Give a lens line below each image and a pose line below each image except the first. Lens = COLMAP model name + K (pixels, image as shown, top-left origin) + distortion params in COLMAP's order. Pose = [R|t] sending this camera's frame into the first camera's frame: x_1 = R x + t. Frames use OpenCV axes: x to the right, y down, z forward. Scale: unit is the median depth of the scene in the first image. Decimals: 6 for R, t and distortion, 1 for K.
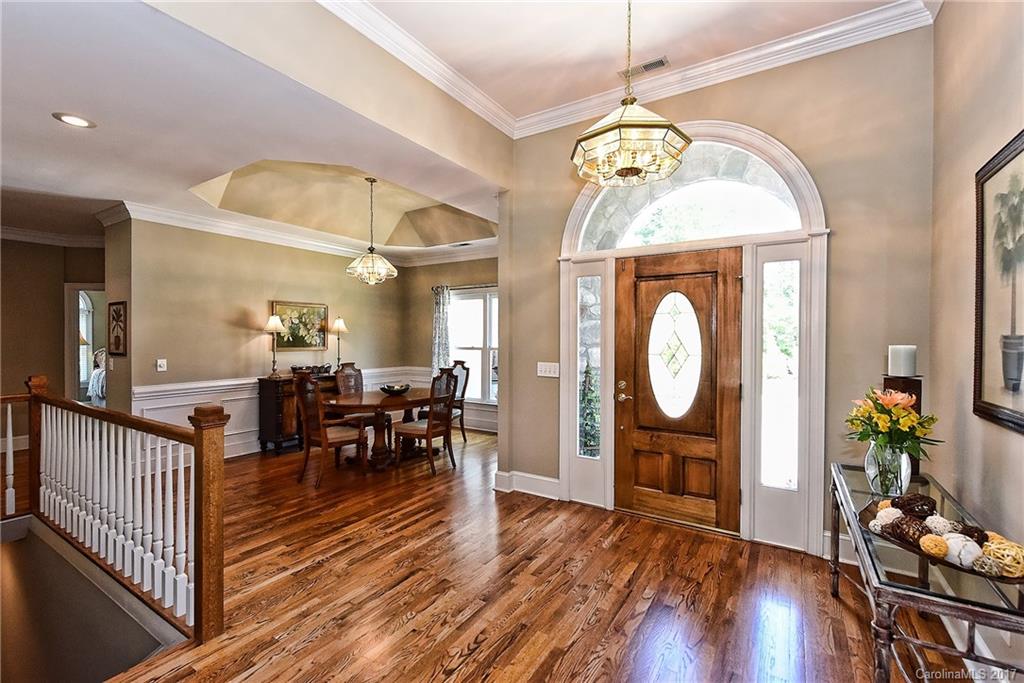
lens RADIAL K [[445.7, 0, 509.7], [0, 445.7, 341.5], [0, 0, 1]] dist [-0.000392, 0.000150]
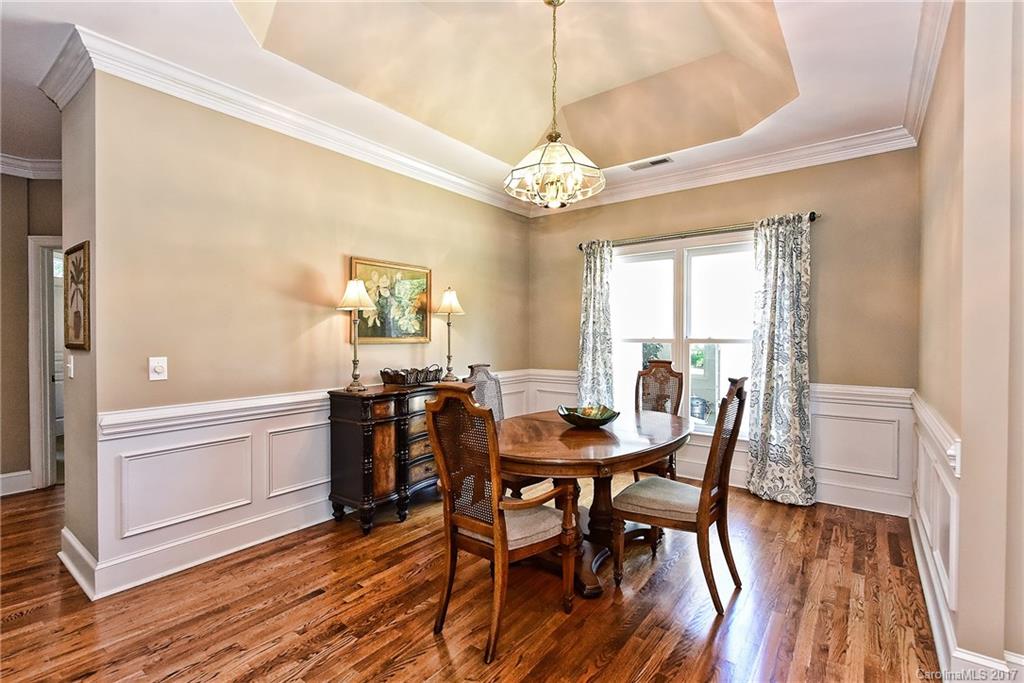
lens RADIAL K [[477.2, 0, 511.5], [0, 477.2, 341.8], [0, 0, 1]] dist [0.000405, -0.000224]
pose [[0.996036, -0.000743, -0.088944, -0.271206], [0.001236, 0.999984, 0.005485, 0.016363], [0.088939, -0.005574, 0.996022, 0.405733]]
